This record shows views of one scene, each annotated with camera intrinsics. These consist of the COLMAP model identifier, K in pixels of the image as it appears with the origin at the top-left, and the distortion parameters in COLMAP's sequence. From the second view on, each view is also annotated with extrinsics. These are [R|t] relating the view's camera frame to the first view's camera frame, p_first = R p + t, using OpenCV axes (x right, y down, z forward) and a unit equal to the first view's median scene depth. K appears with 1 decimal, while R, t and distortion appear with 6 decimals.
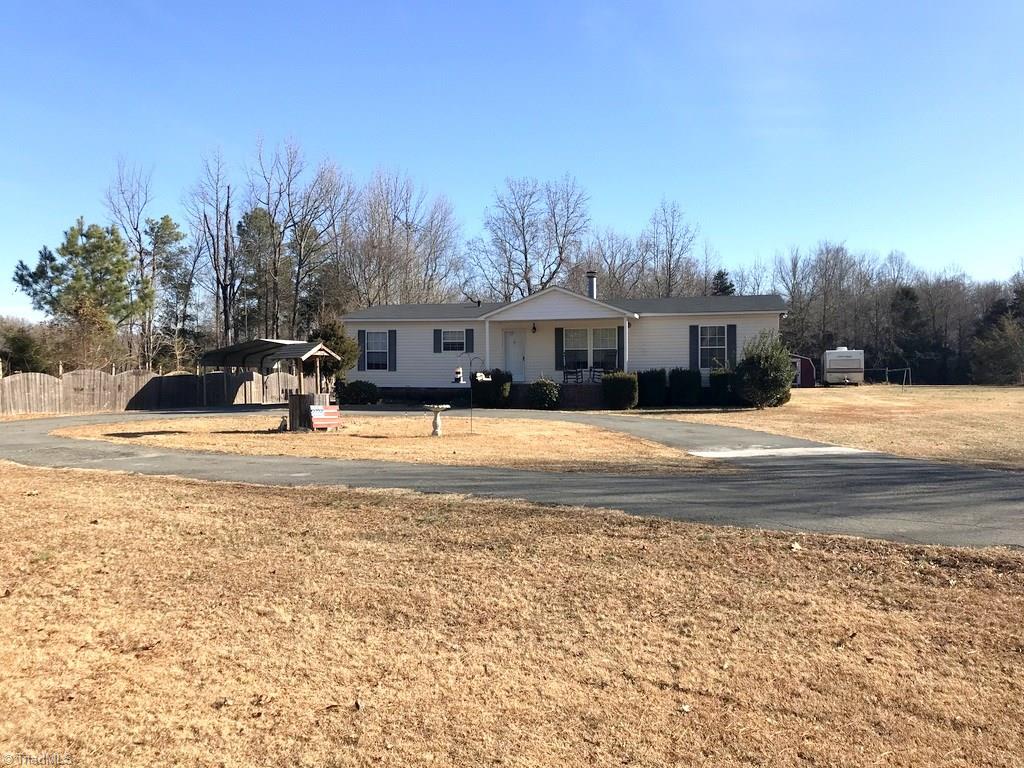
lens RADIAL K [[843.8, 0, 513.8], [0, 843.8, 382.3], [0, 0, 1]] dist [0.006589, 0.011889]
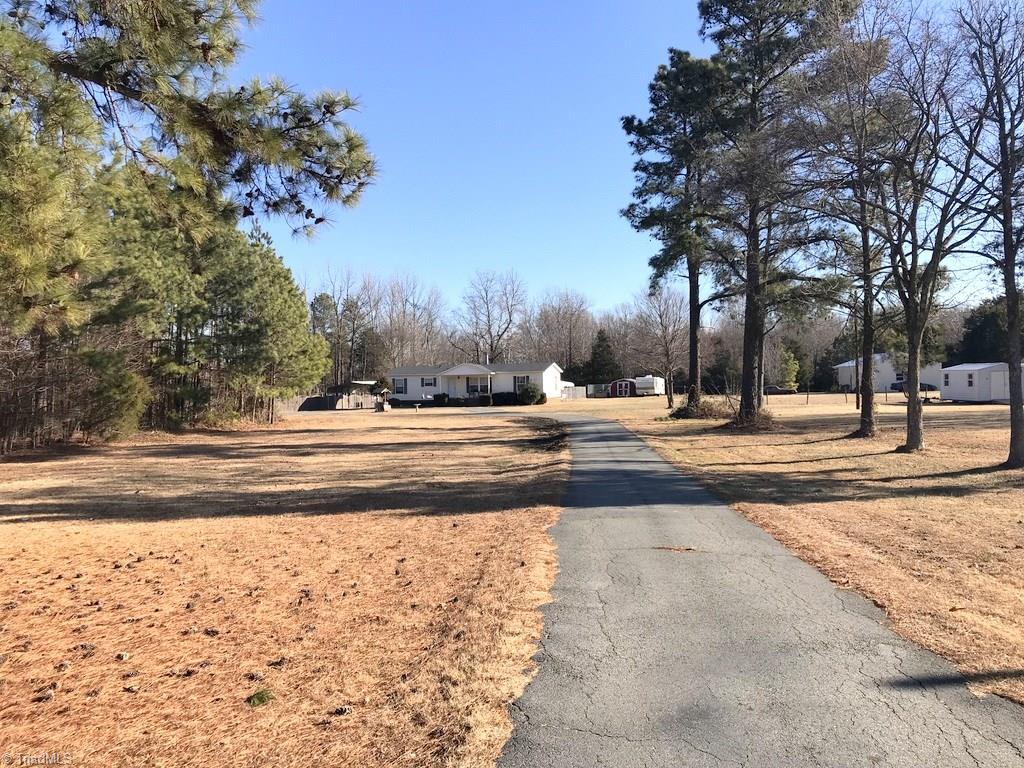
lens RADIAL K [[843.8, 0, 513.8], [0, 843.8, 382.3], [0, 0, 1]] dist [0.006589, 0.011889]
pose [[0.999655, -0.017865, -0.019243, 0.222463], [0.017560, 0.999720, -0.015881, -0.002383], [0.019521, 0.015538, 0.999689, -1.477298]]
